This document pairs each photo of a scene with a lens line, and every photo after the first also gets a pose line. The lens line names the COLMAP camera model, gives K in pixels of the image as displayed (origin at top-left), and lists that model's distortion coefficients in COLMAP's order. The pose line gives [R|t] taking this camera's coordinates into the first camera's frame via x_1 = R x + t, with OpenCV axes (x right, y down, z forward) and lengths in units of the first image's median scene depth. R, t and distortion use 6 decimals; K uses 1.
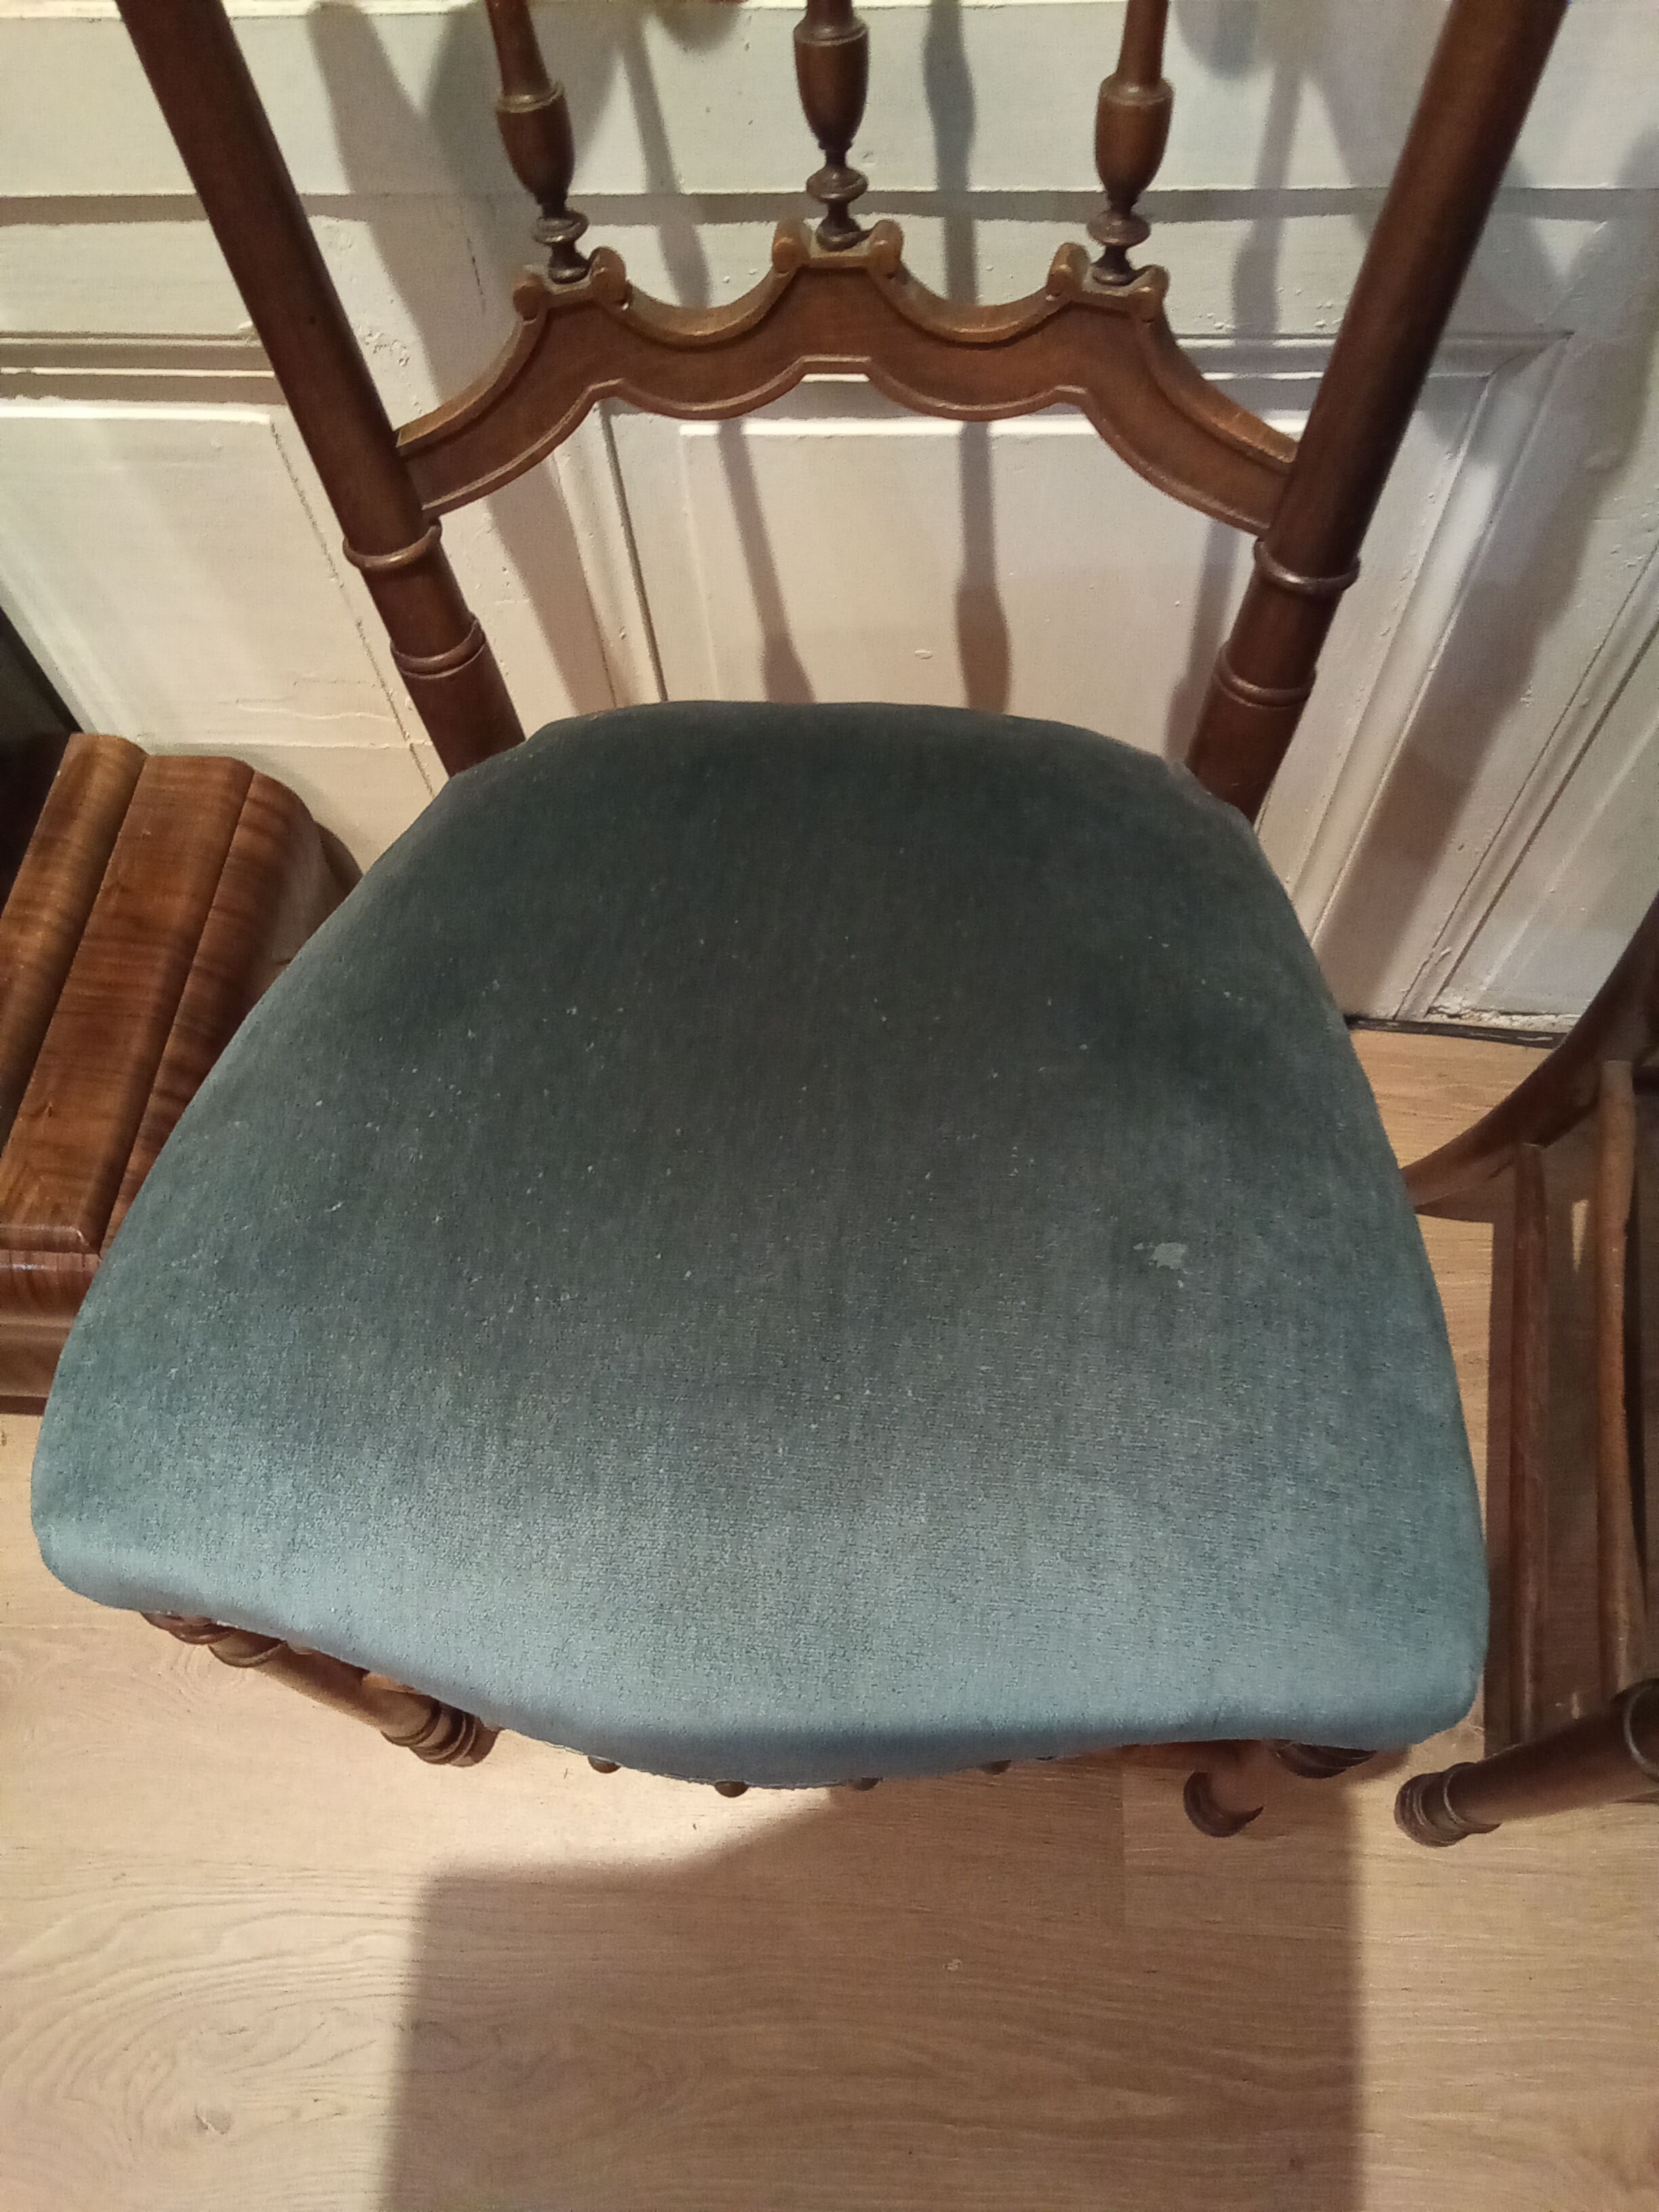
lens RADIAL K [[1526.2, 0, 829.5], [0, 1526.2, 1106.0], [0, 0, 1]] dist [0.044703, -0.049348]
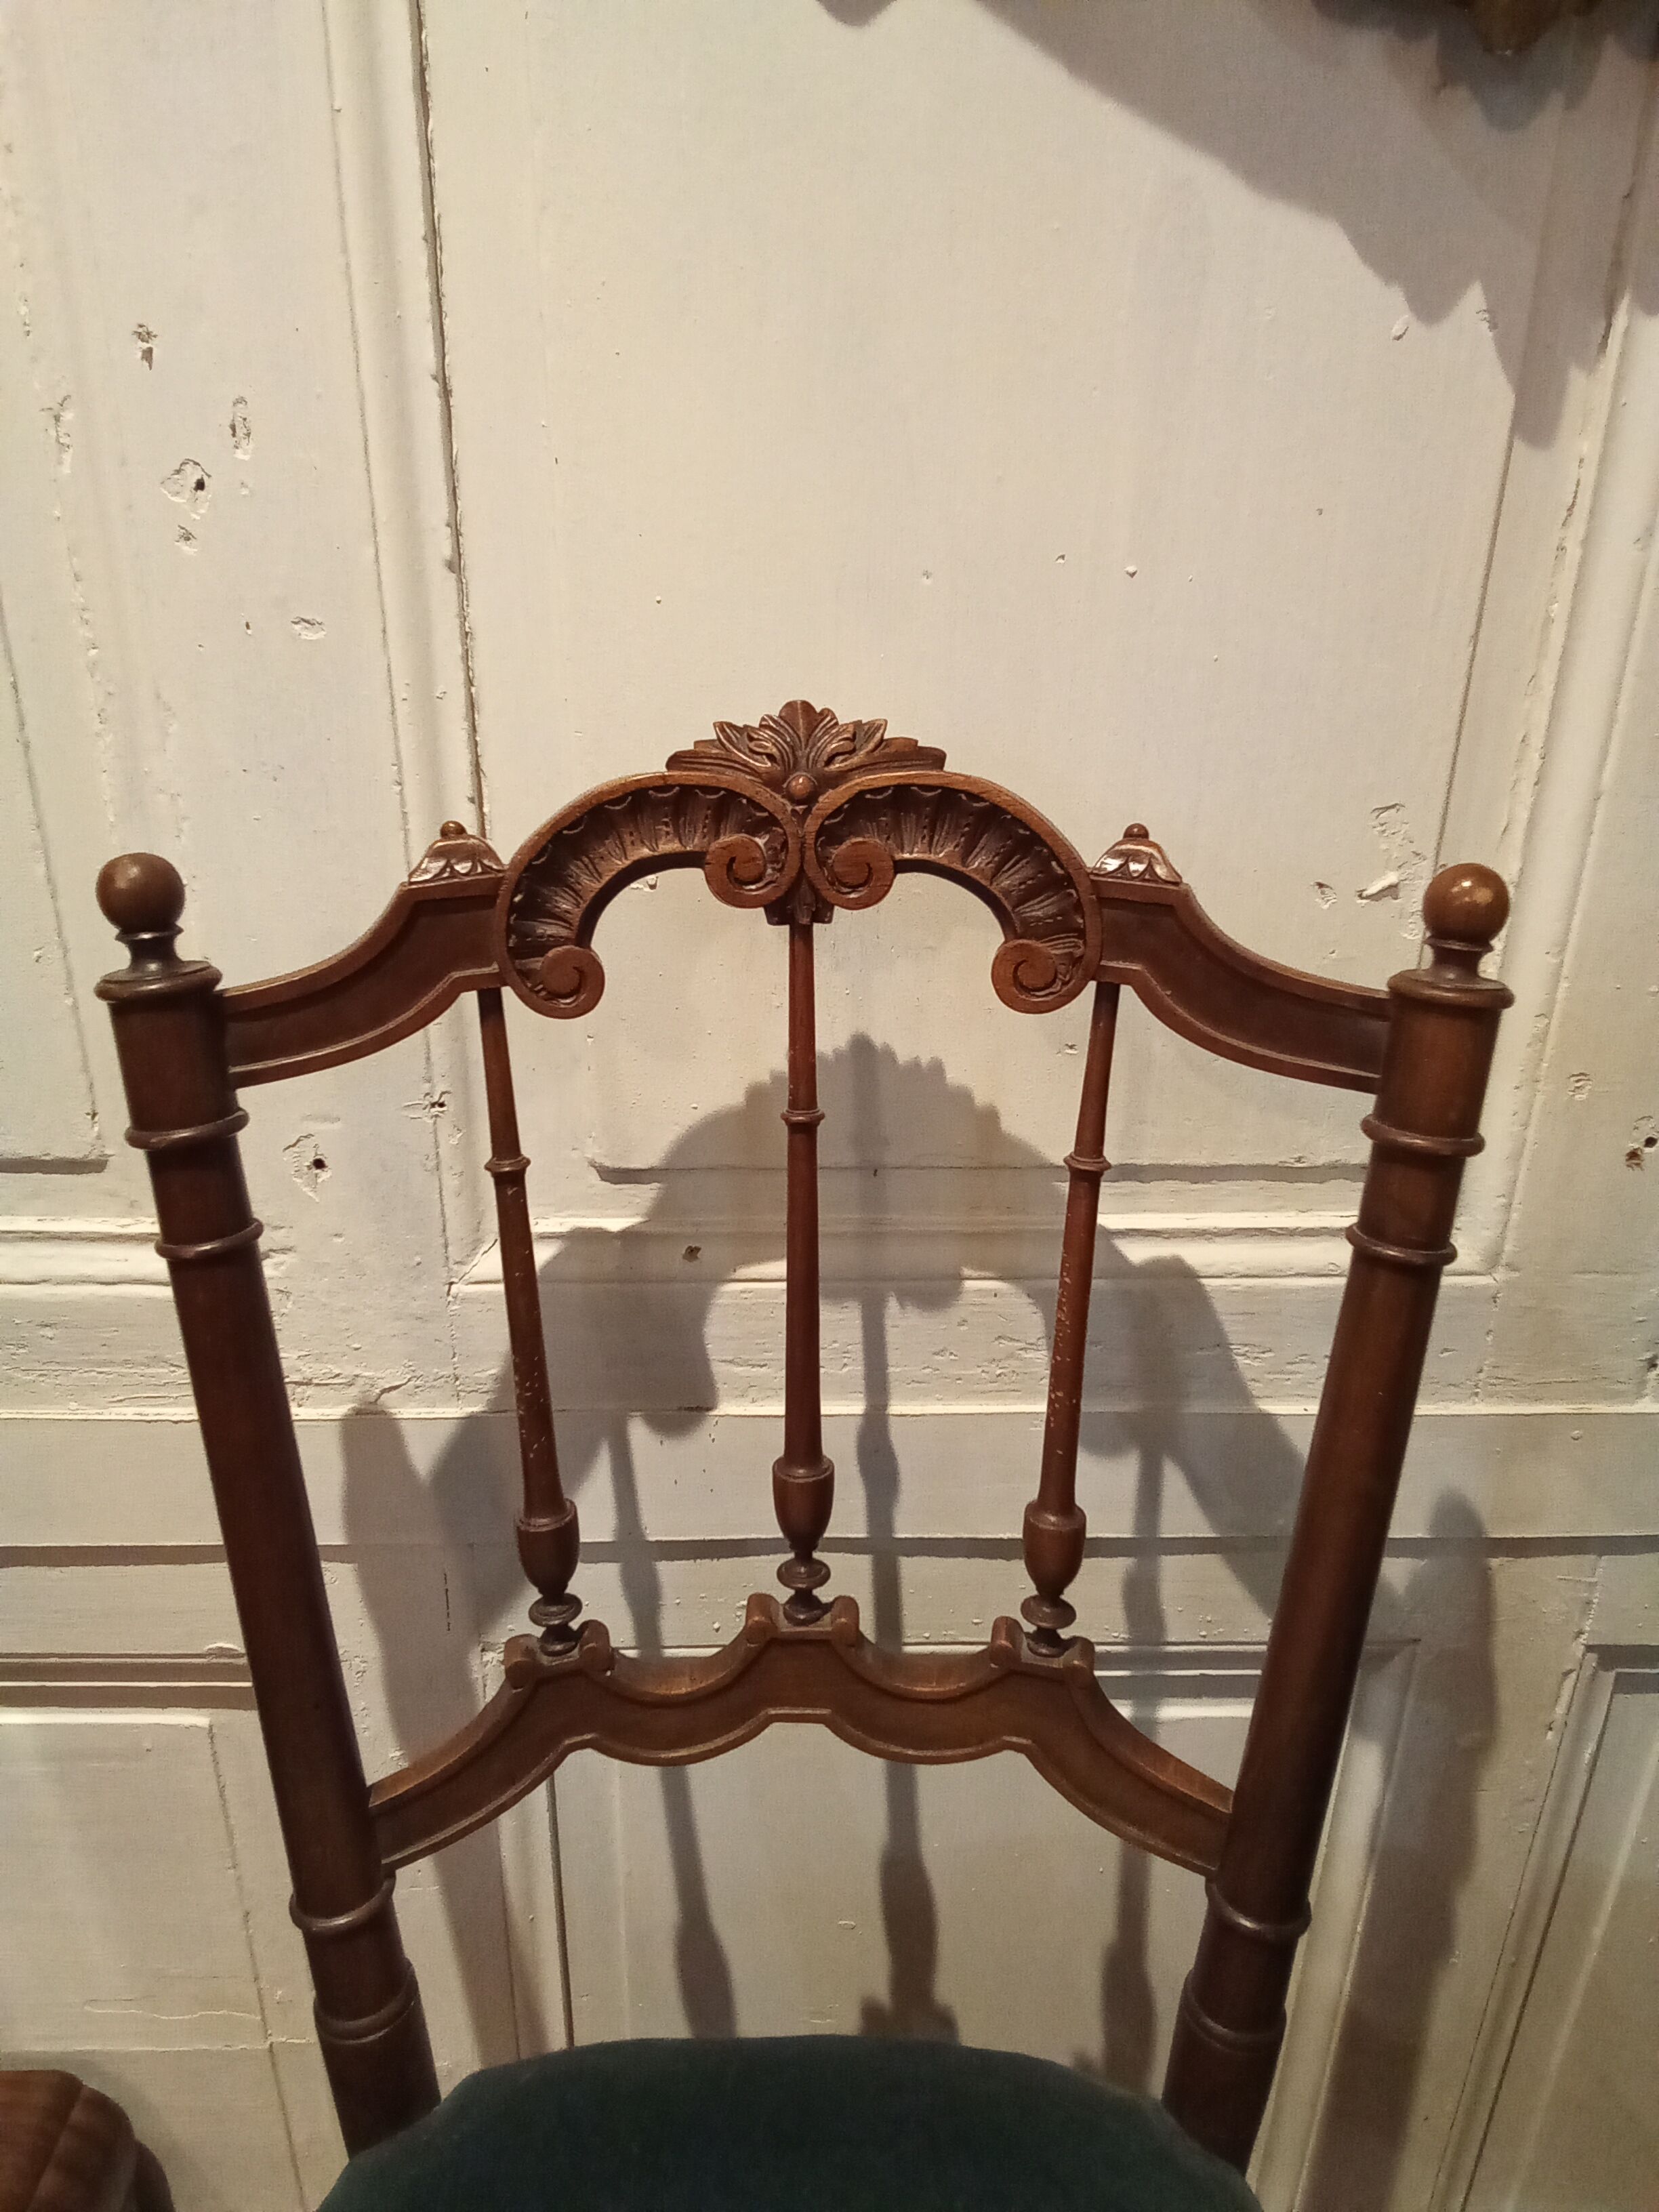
lens RADIAL K [[1526.2, 0, 829.5], [0, 1526.2, 1106.0], [0, 0, 1]] dist [0.044703, -0.049348]
pose [[0.994147, 0.024836, 0.105143, -0.093334], [0.046830, 0.777968, -0.626556, -0.132518], [-0.097359, 0.627813, 0.772251, -0.098214]]
